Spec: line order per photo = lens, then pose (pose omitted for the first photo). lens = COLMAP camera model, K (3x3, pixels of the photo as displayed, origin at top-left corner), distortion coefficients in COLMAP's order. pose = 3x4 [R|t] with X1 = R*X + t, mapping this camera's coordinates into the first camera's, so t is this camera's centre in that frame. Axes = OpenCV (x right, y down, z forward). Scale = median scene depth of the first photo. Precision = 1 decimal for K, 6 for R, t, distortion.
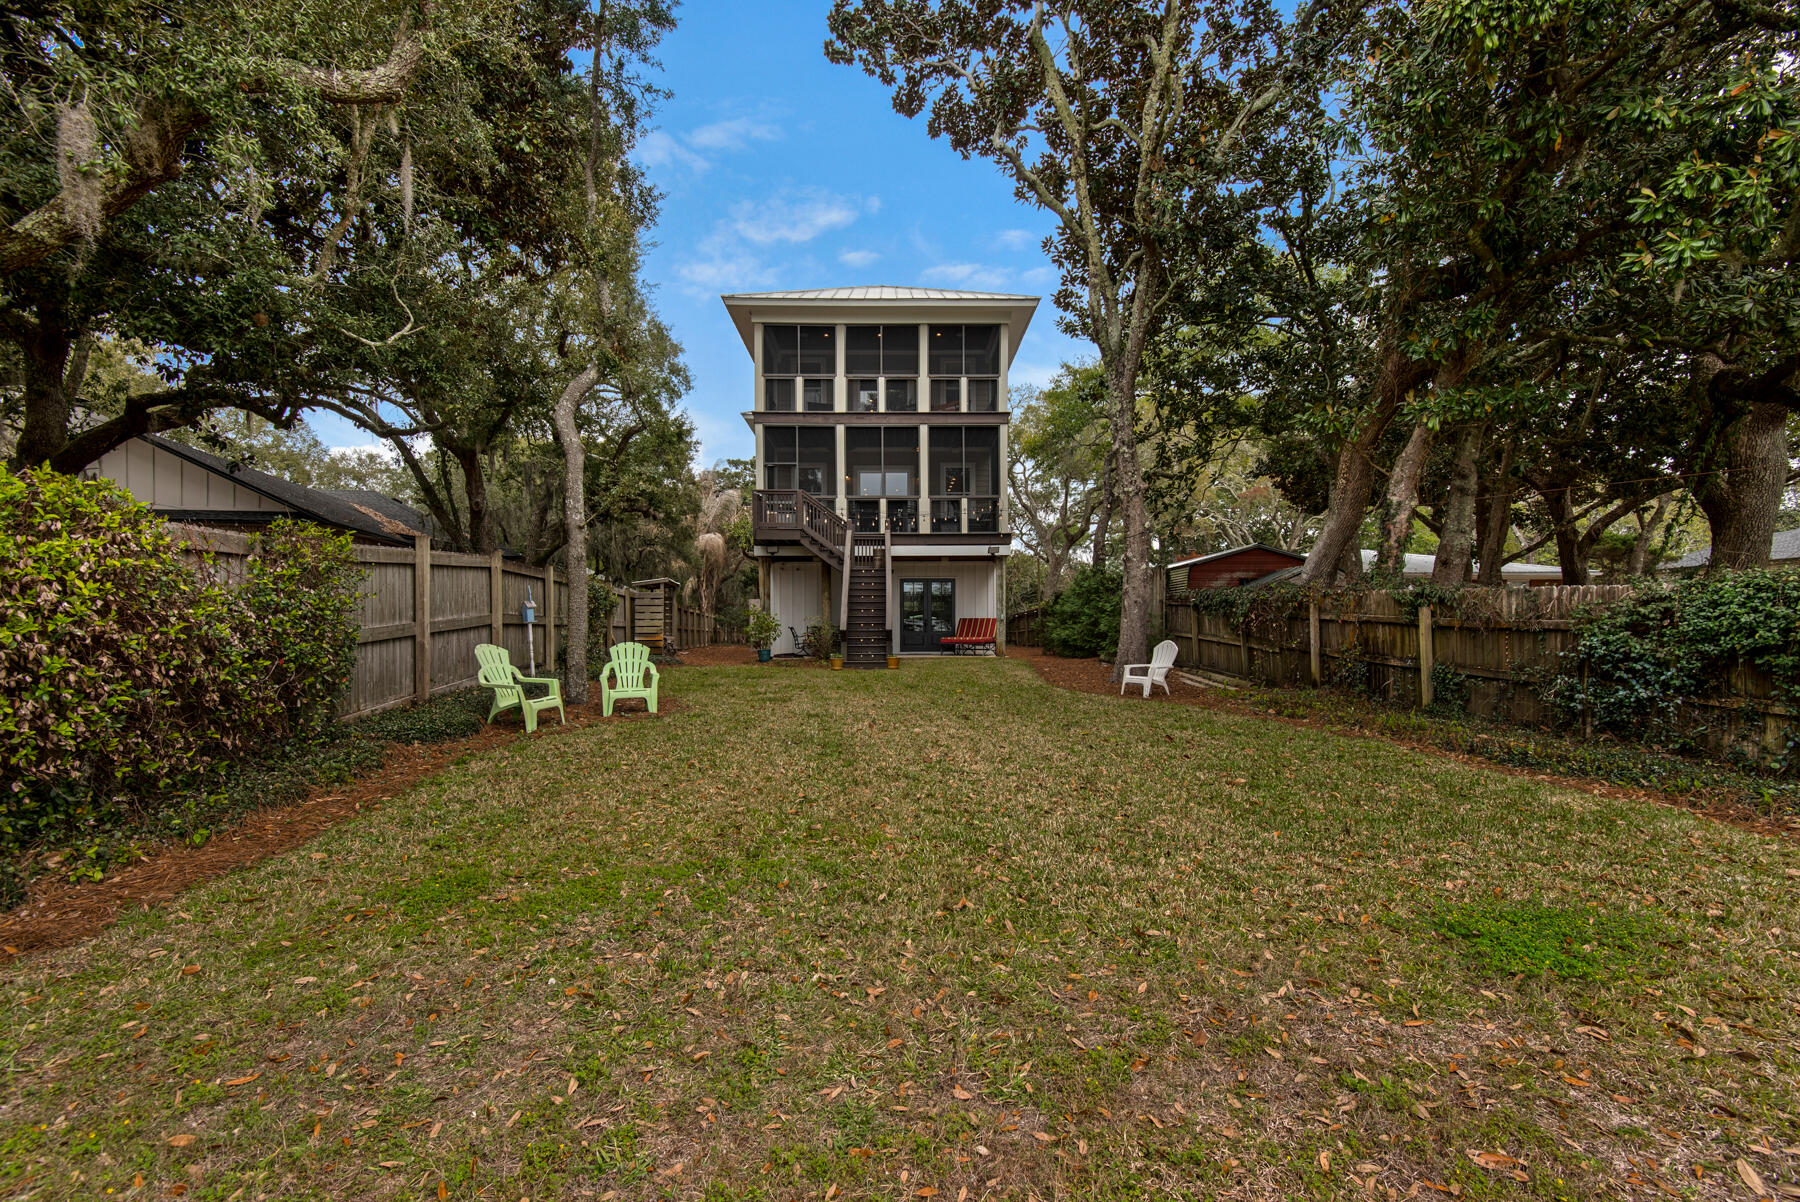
lens RADIAL K [[816.3, 0, 902.3], [0, 816.3, 635.0], [0, 0, 1]] dist [0.014728, -0.000250]
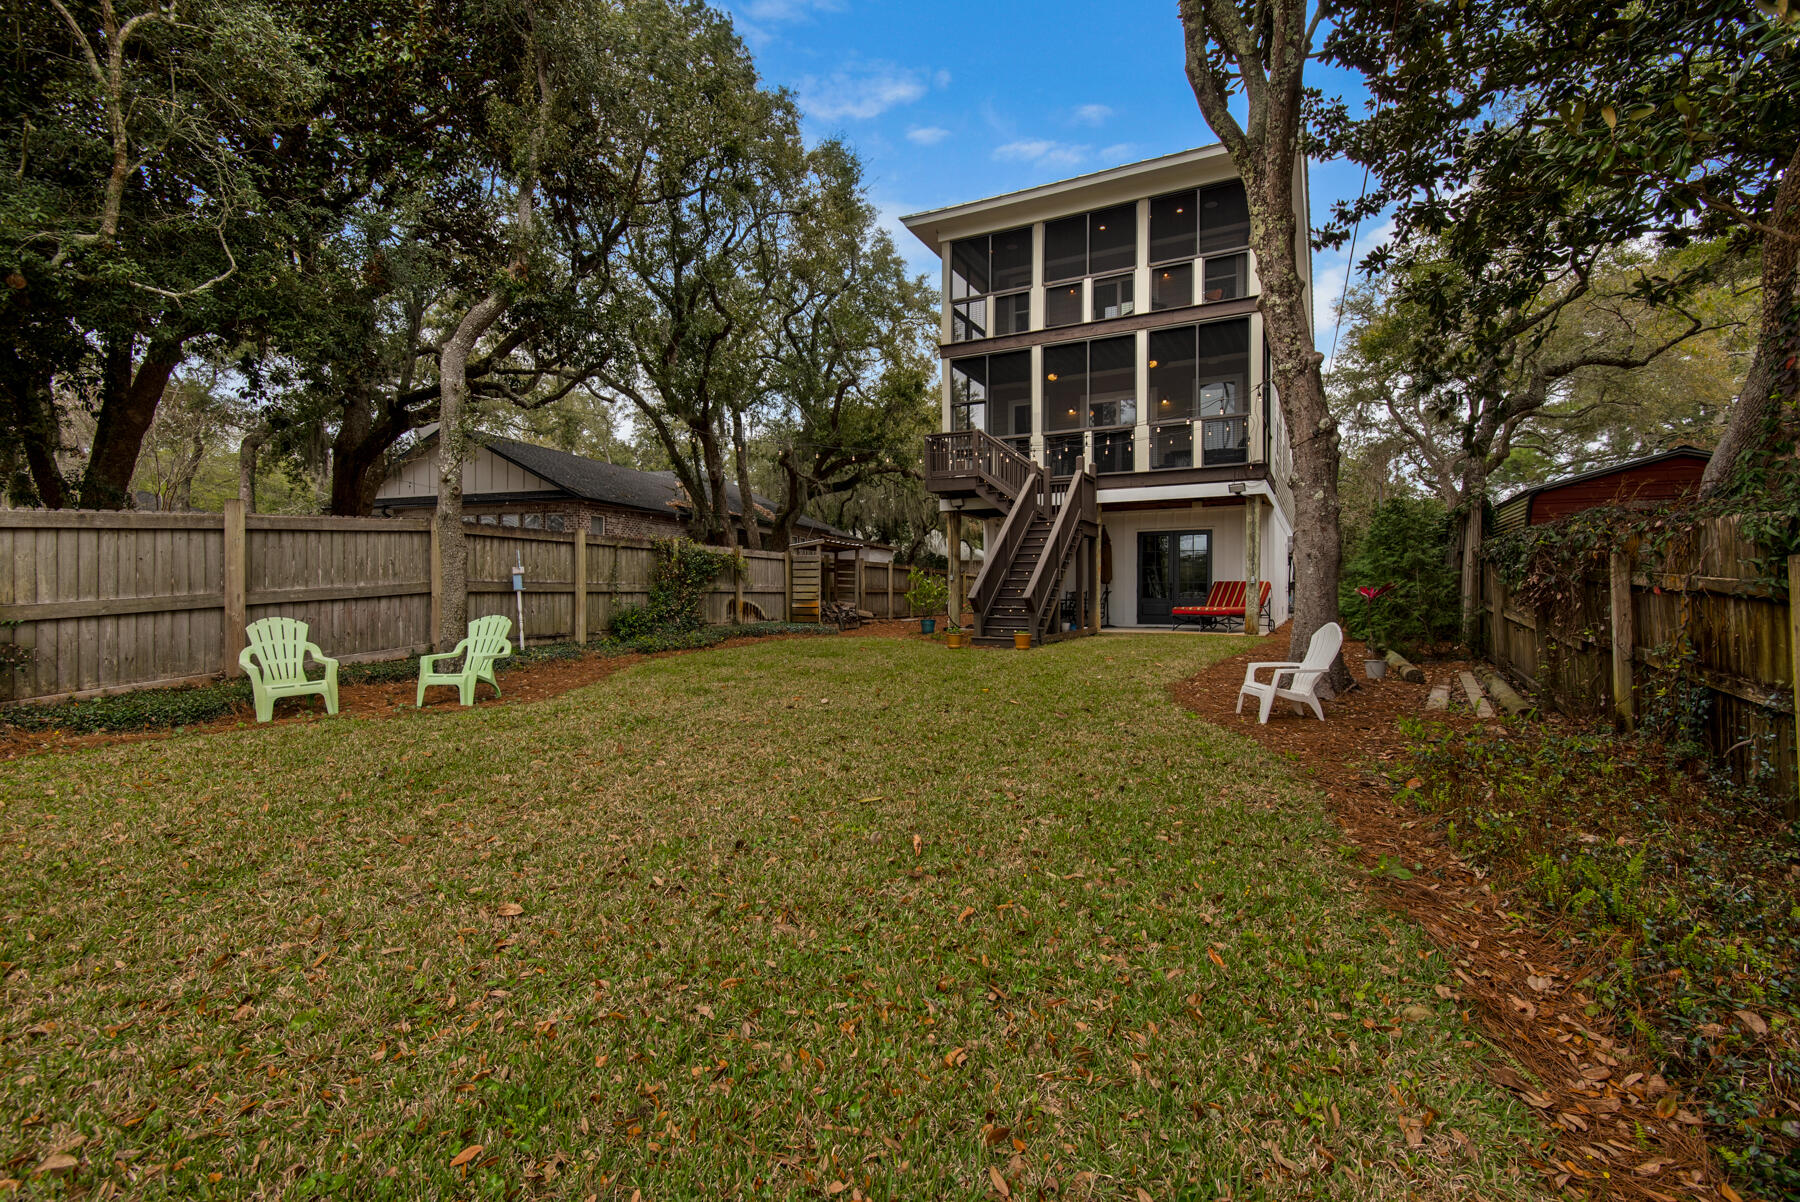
lens RADIAL K [[816.3, 0, 902.2], [0, 816.3, 601.9], [0, 0, 1]] dist [0.014728, -0.000250]
pose [[0.876886, 0.008237, -0.480628, 0.203255], [-0.005201, 0.999957, 0.007647, -0.006194], [0.480671, -0.004206, 0.876891, 0.216140]]
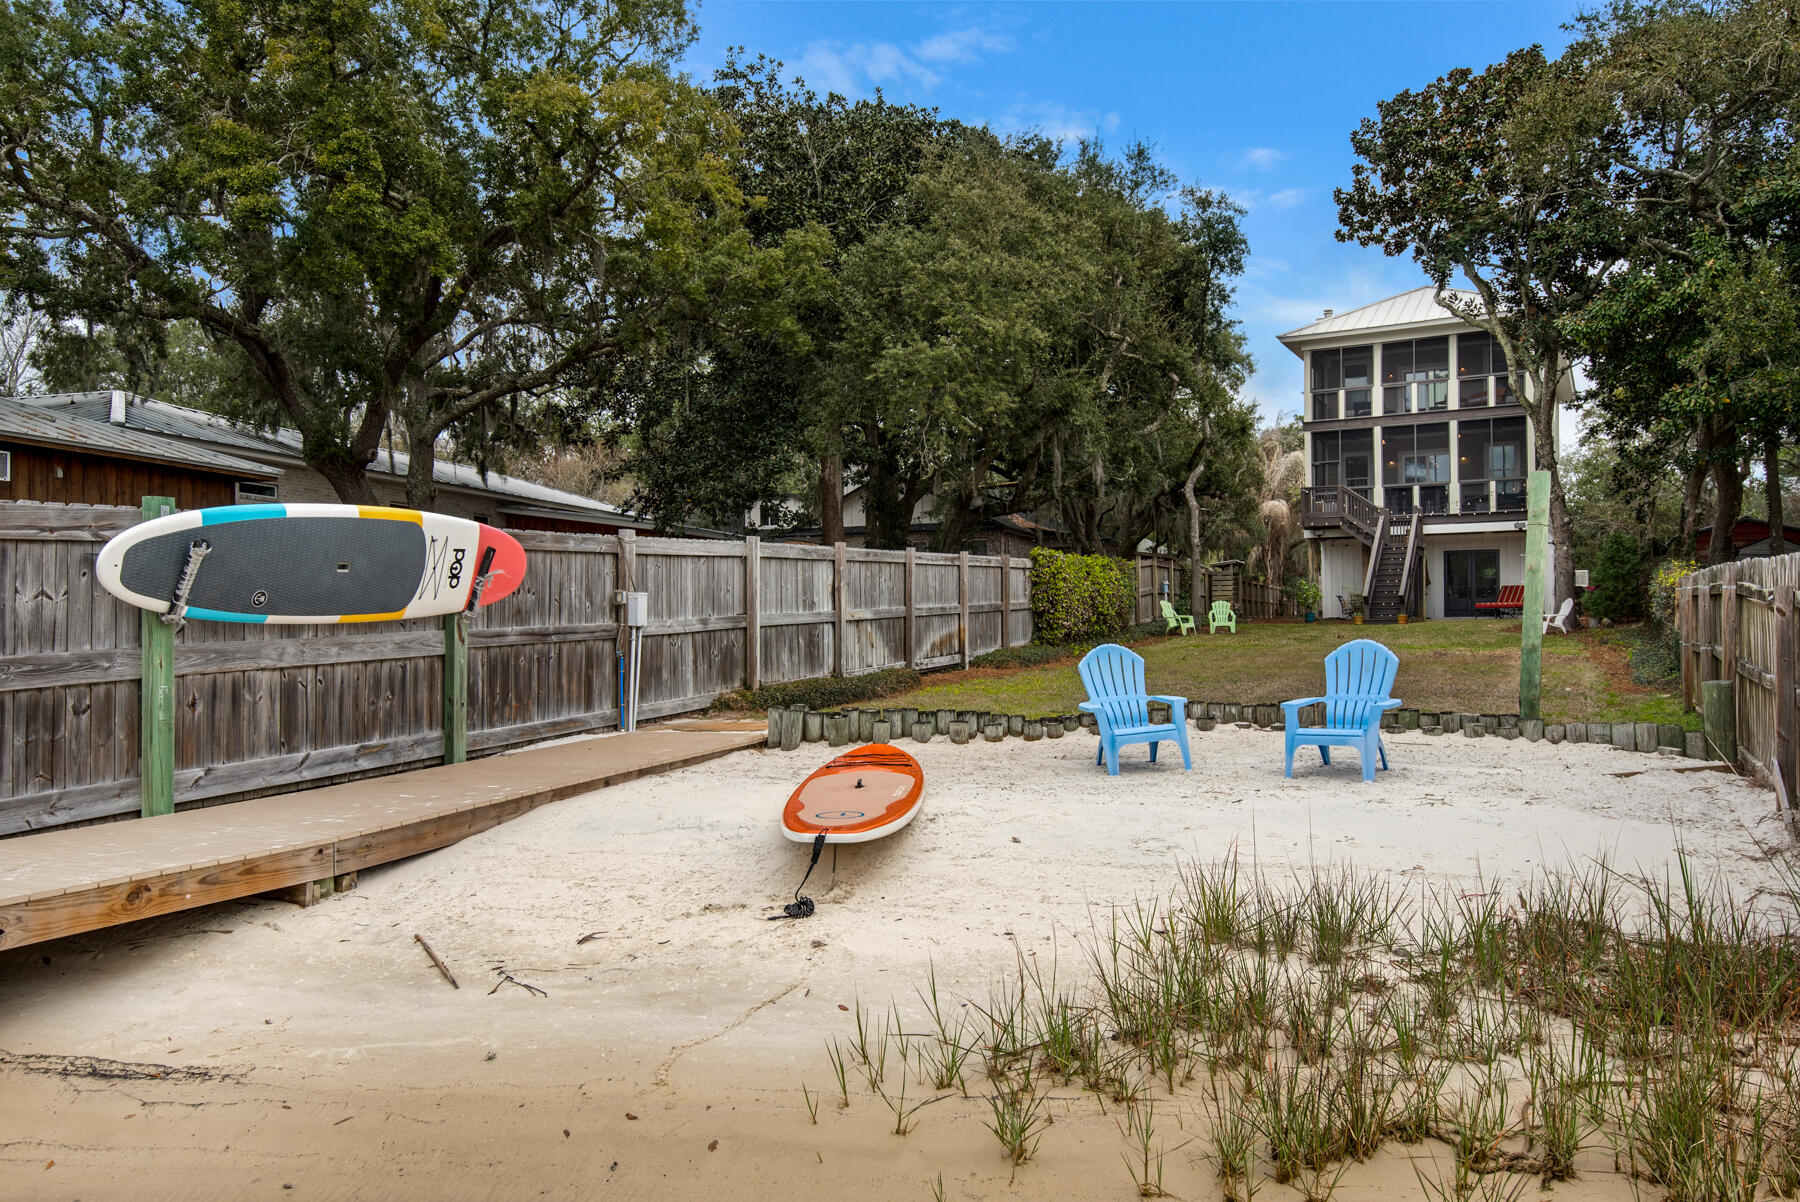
lens RADIAL K [[1343.1, 0, 893.6], [0, 1343.1, 611.1], [0, 0, 1]] dist [0.040527, -0.013578]
pose [[0.868664, -0.007174, -0.495350, 0.290319], [0.004208, 0.999966, -0.007102, 0.025959], [0.495384, 0.004085, 0.868664, -1.086684]]
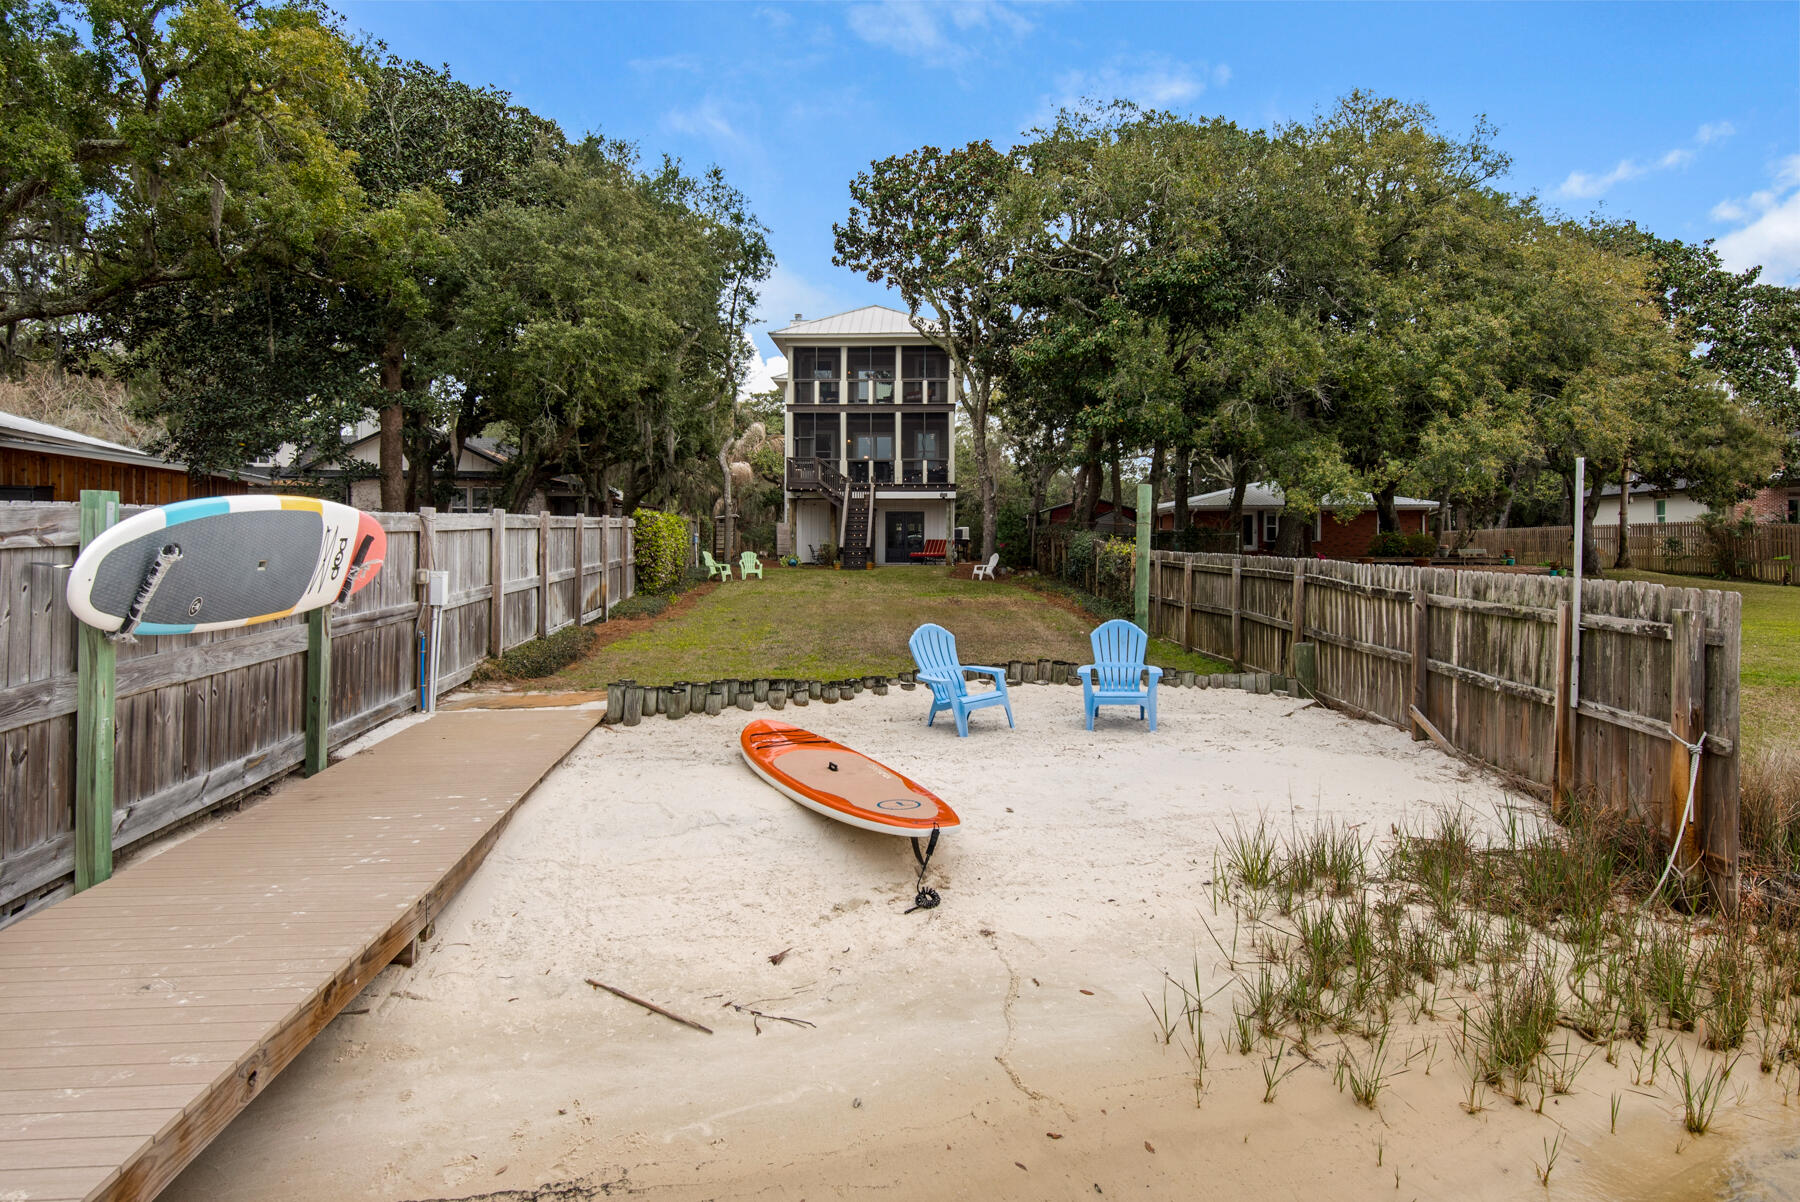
lens RADIAL K [[1135.5, 0, 916.1], [0, 1135.5, 551.3], [0, 0, 1]] dist [0.031619, -0.012071]
pose [[0.999466, 0.007346, -0.031834, 0.129768], [-0.007404, 0.999971, -0.001718, 0.004669], [0.031821, 0.001953, 0.999492, -1.117842]]
